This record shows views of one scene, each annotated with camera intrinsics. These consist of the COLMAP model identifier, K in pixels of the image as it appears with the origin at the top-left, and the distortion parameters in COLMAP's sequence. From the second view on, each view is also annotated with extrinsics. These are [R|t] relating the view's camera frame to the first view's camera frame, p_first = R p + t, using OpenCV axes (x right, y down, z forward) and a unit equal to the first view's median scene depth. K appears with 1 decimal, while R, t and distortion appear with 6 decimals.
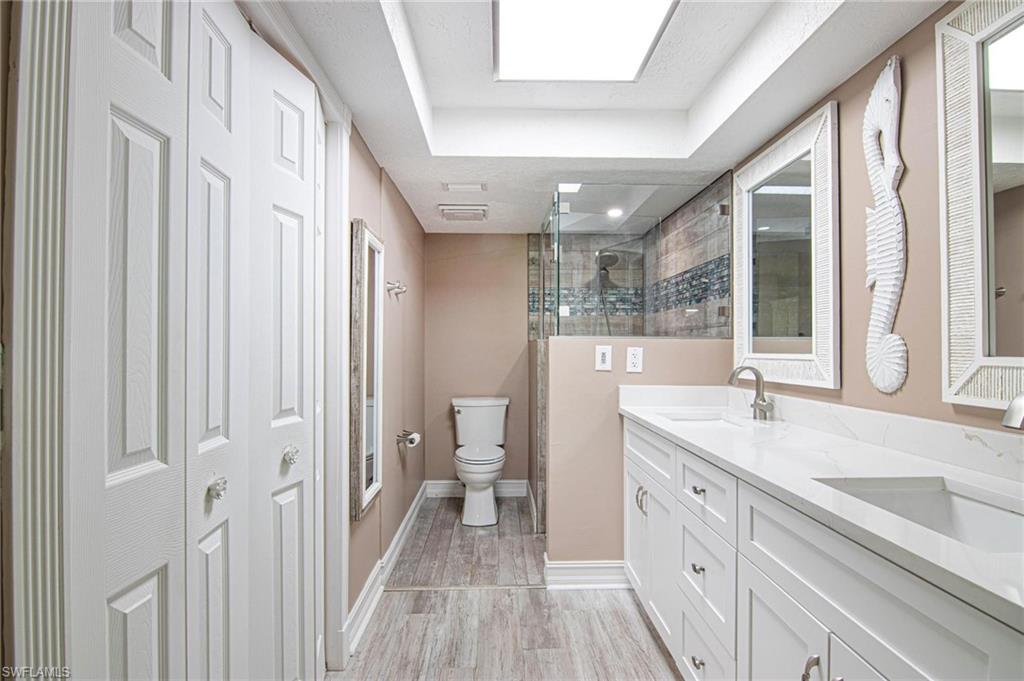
lens RADIAL K [[520.2, 0, 510.4], [0, 520.2, 340.3], [0, 0, 1]] dist [-0.008533, -0.009129]
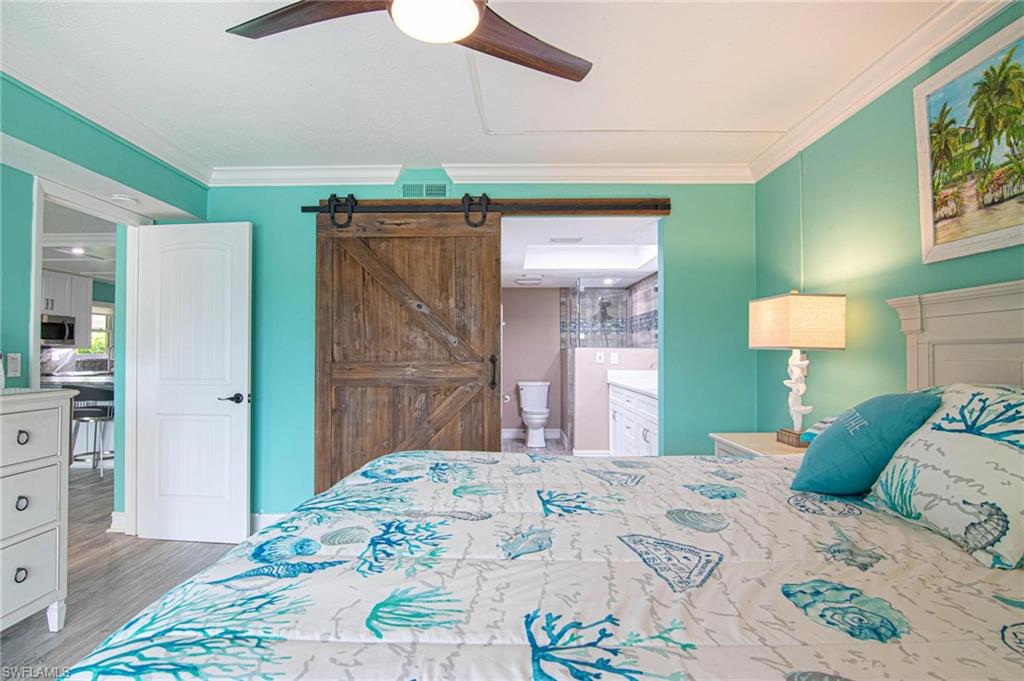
lens RADIAL K [[520.2, 0, 507.7], [0, 520.2, 341.3], [0, 0, 1]] dist [-0.008533, -0.009129]
pose [[0.999513, -0.003628, -0.031004, -0.100927], [0.003383, 0.999963, -0.007960, -0.013453], [0.031031, 0.007852, 0.999488, -0.854316]]
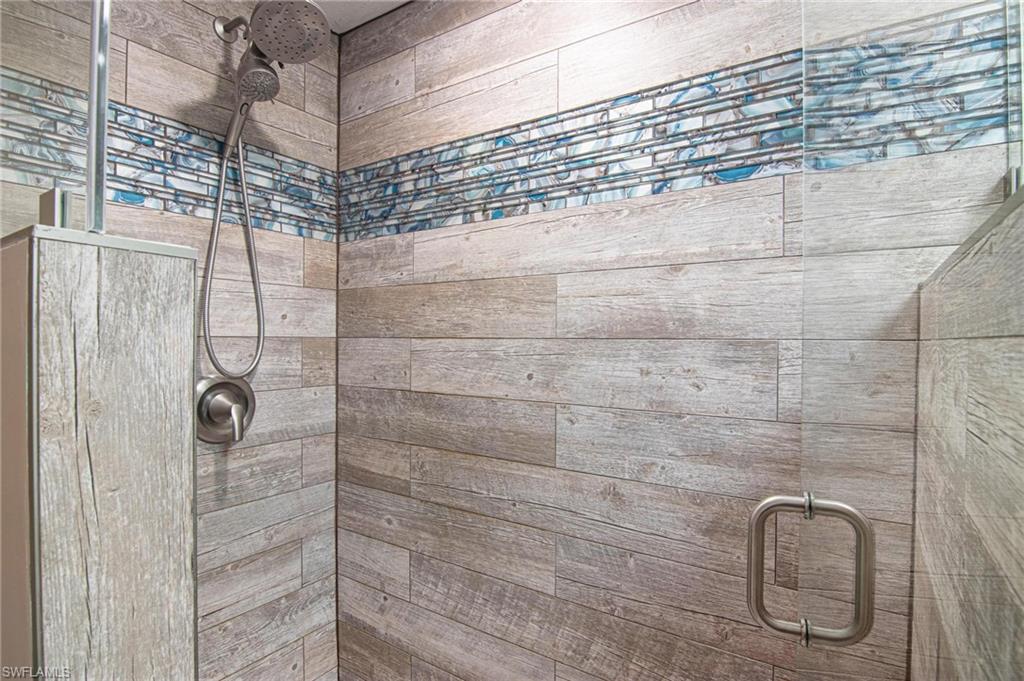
lens RADIAL K [[520.2, 0, 512.2], [0, 520.2, 341.7], [0, 0, 1]] dist [-0.008533, -0.009129]
pose [[0.577209, -0.001659, 0.816595, 0.015997], [-0.015248, 0.999802, 0.012809, 0.021311], [-0.816454, -0.019845, 0.577069, 0.763769]]
